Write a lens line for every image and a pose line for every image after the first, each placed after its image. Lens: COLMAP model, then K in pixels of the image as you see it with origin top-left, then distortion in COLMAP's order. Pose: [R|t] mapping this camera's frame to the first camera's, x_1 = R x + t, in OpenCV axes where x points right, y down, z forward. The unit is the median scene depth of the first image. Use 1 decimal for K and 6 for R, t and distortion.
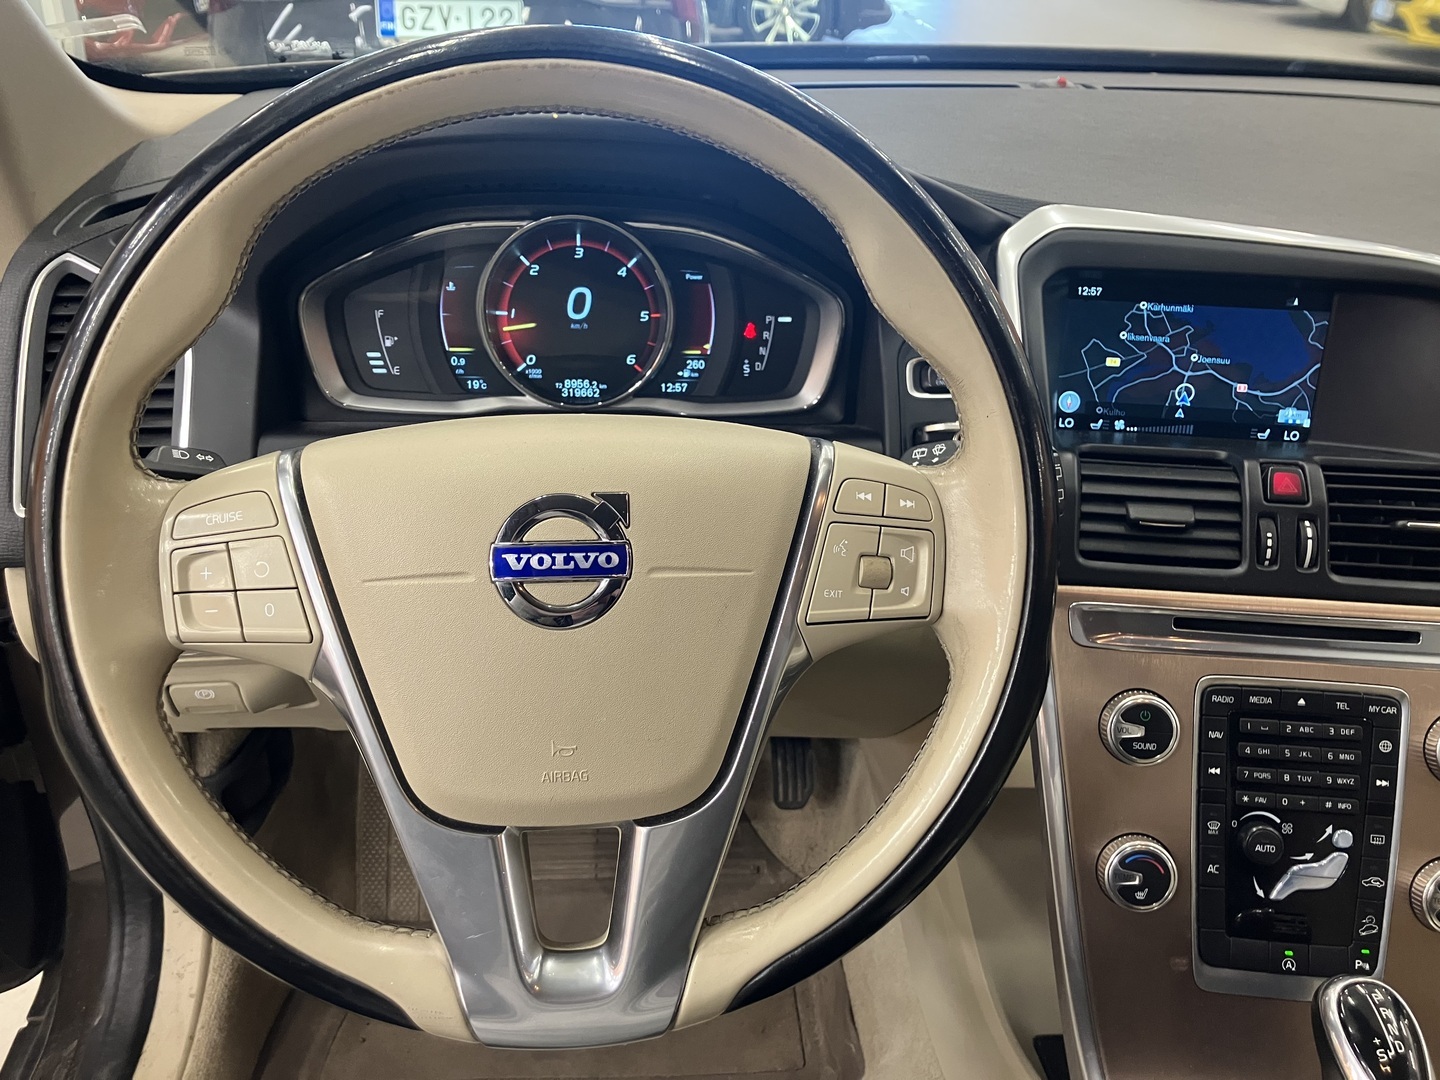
lens RADIAL K [[1161.7, 0, 753.7], [0, 1161.7, 499.6], [0, 0, 1]] dist [0.038915, -0.039892]
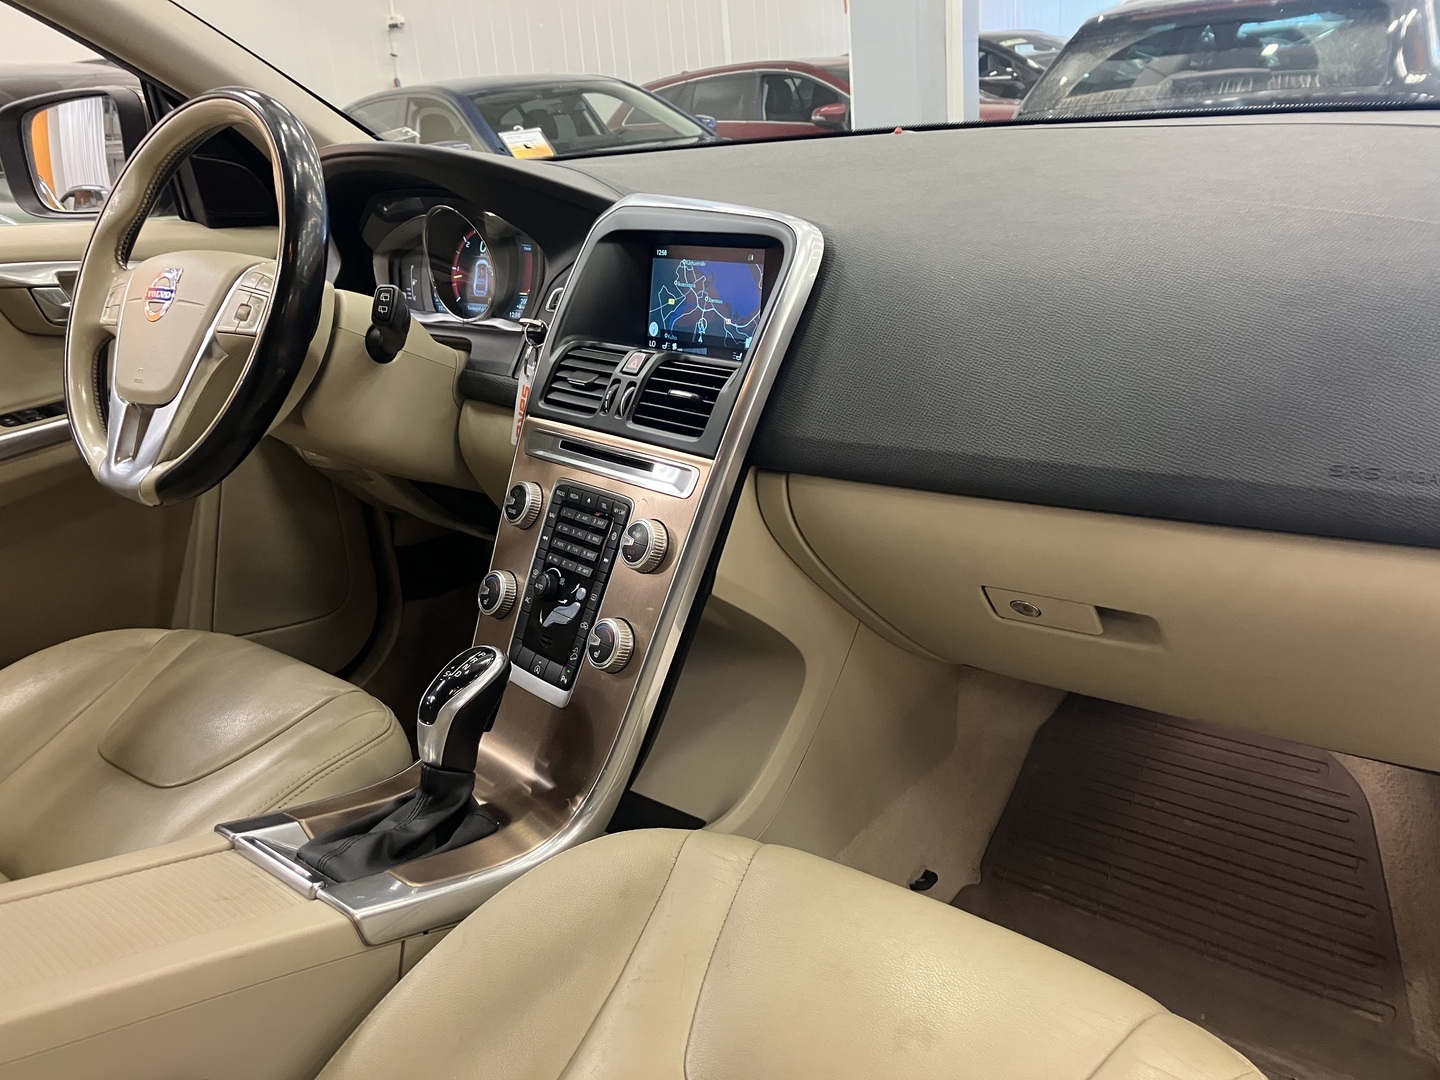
lens RADIAL K [[1161.7, 0, 724.0], [0, 1161.7, 530.2], [0, 0, 1]] dist [0.038915, -0.039892]
pose [[0.696778, 0.157463, -0.699790, 1.595569], [-0.239167, 0.970779, -0.019698, 0.193703], [0.676239, 0.181091, 0.714077, 0.068902]]
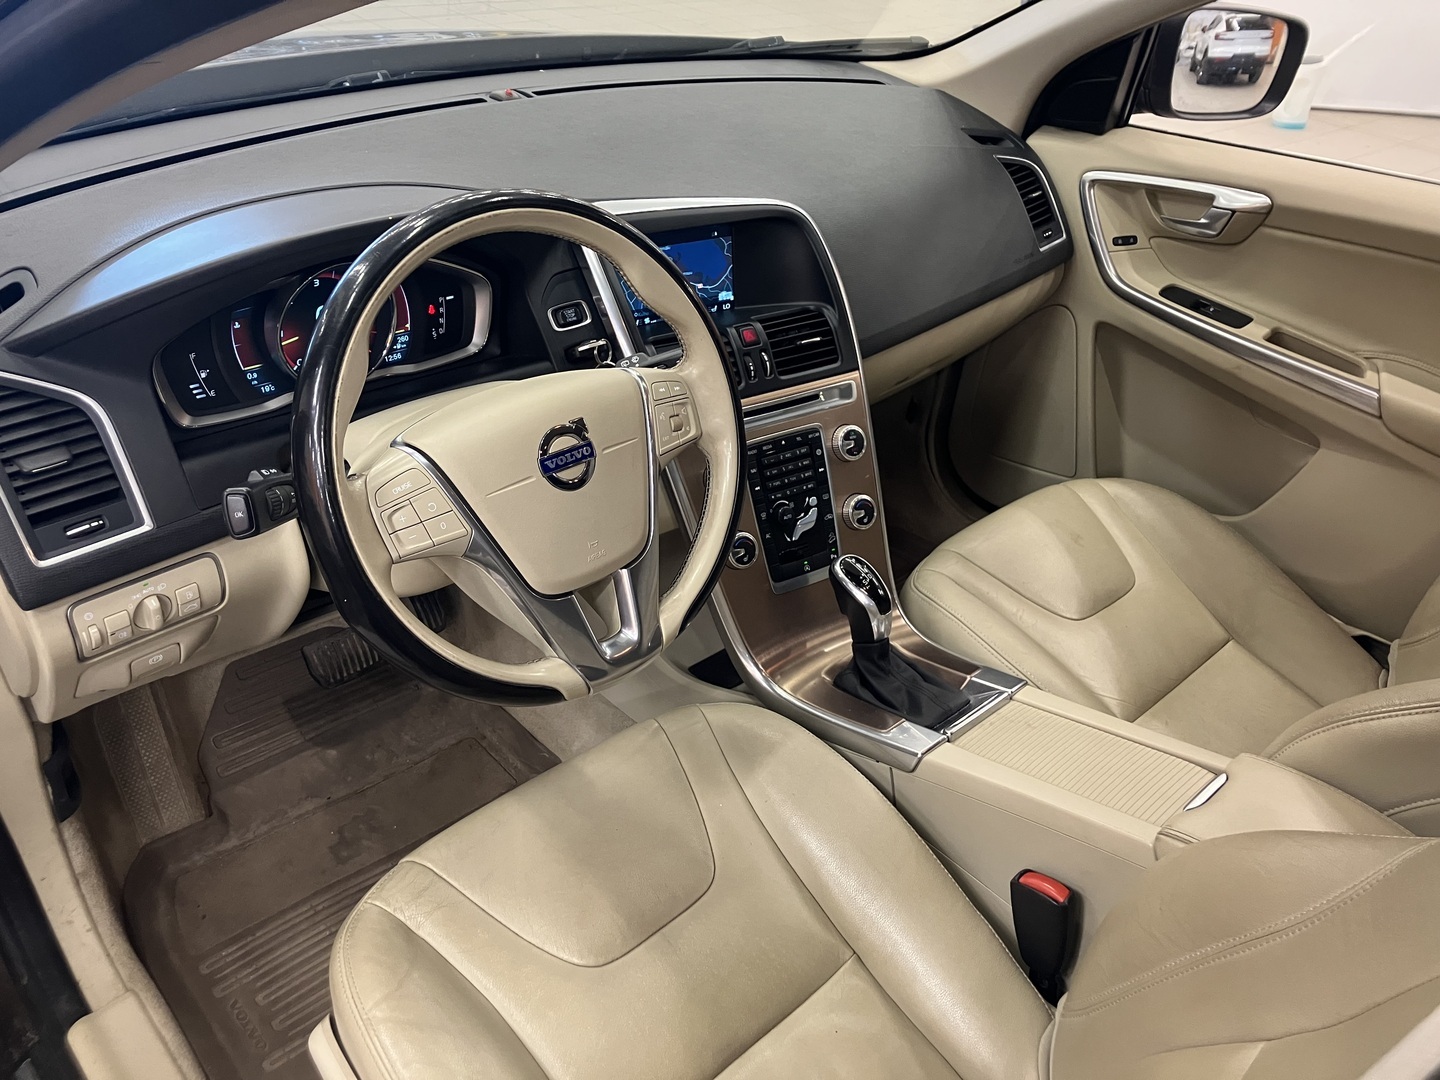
lens RADIAL K [[1161.7, 0, 723.3], [0, 1161.7, 549.1], [0, 0, 1]] dist [0.038915, -0.039892]
pose [[0.775359, -0.320571, 0.544107, -0.732762], [0.226400, 0.945413, 0.234385, -0.139508], [-0.589543, -0.058547, 0.805612, -0.534487]]
